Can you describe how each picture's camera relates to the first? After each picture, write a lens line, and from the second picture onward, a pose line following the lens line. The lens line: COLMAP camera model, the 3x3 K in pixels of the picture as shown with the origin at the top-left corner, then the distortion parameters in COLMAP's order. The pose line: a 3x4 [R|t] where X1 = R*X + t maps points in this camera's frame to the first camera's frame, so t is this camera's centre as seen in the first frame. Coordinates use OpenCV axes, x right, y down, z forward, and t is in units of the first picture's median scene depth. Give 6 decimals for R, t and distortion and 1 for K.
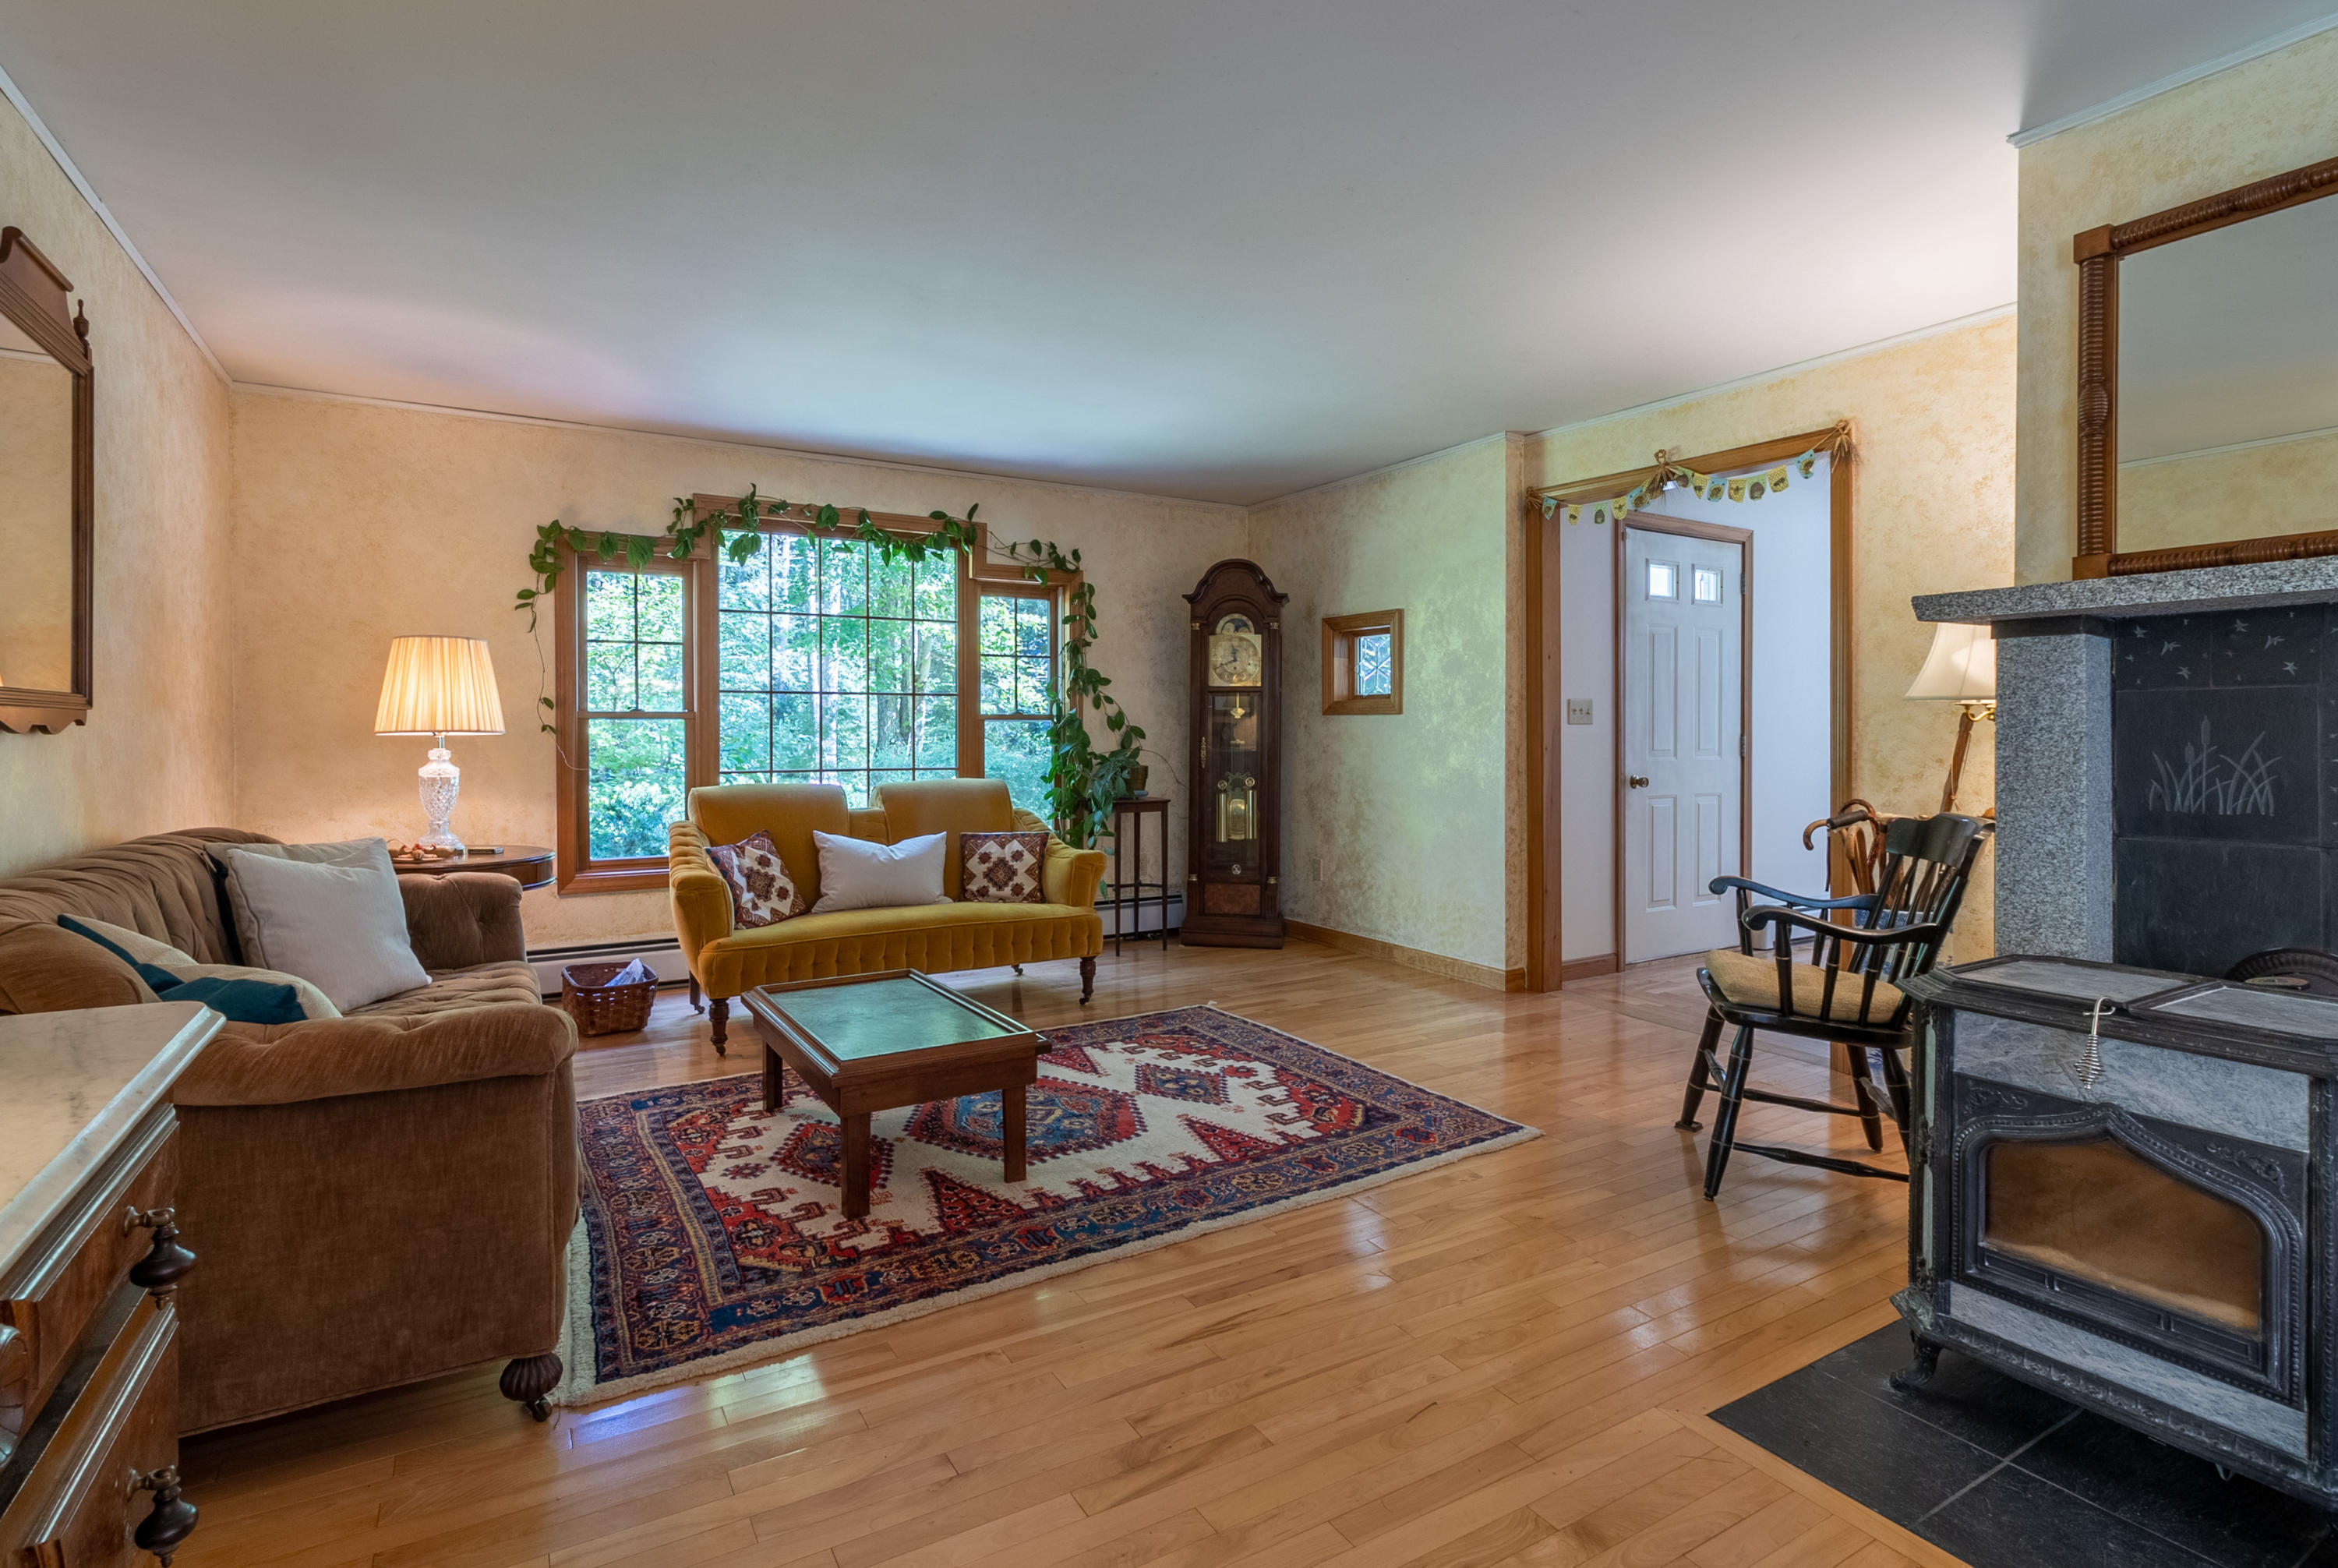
lens RADIAL K [[1126.1, 0, 1137.8], [0, 1126.1, 728.8], [0, 0, 1]] dist [-0.001941, -0.000103]
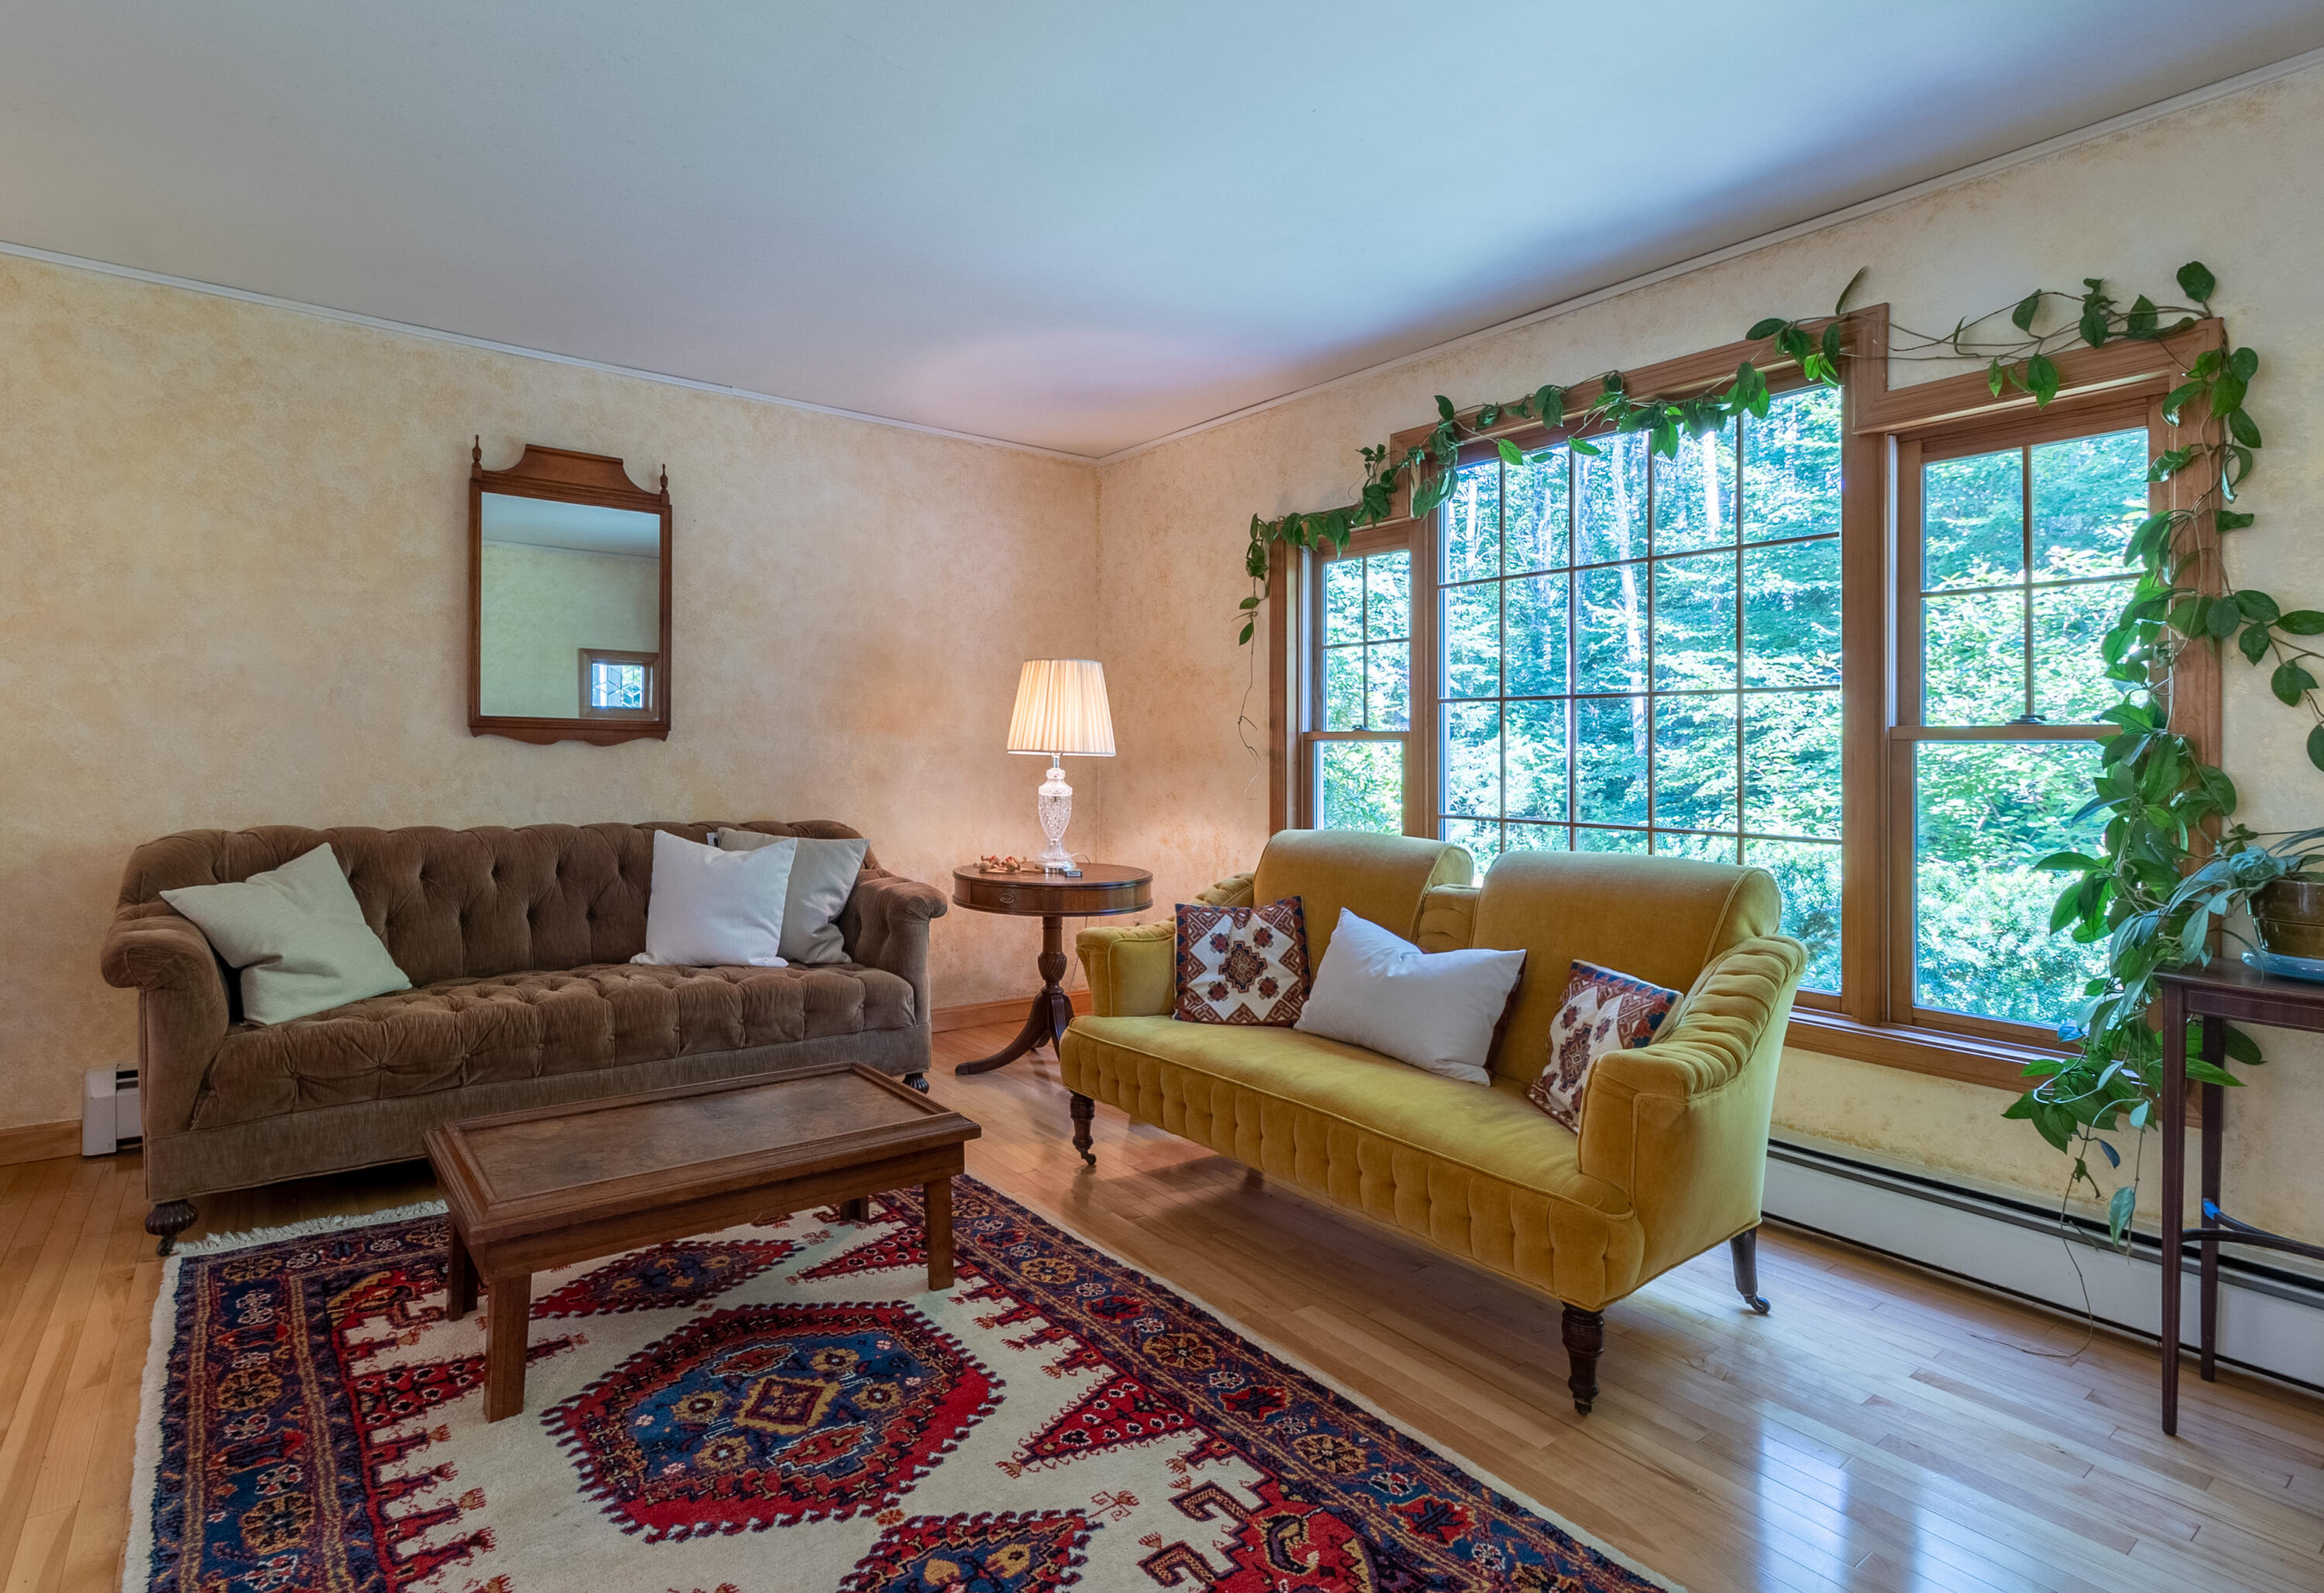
lens RADIAL K [[1150.3, 0, 1058.2], [0, 1150.3, 748.2], [0, 0, 1]] dist [-0.001649, 0.001462]
pose [[0.078605, -0.001276, -0.996905, 0.434857], [-0.011968, 0.999926, -0.002223, 0.001600], [0.996834, 0.012106, 0.078584, 0.924410]]
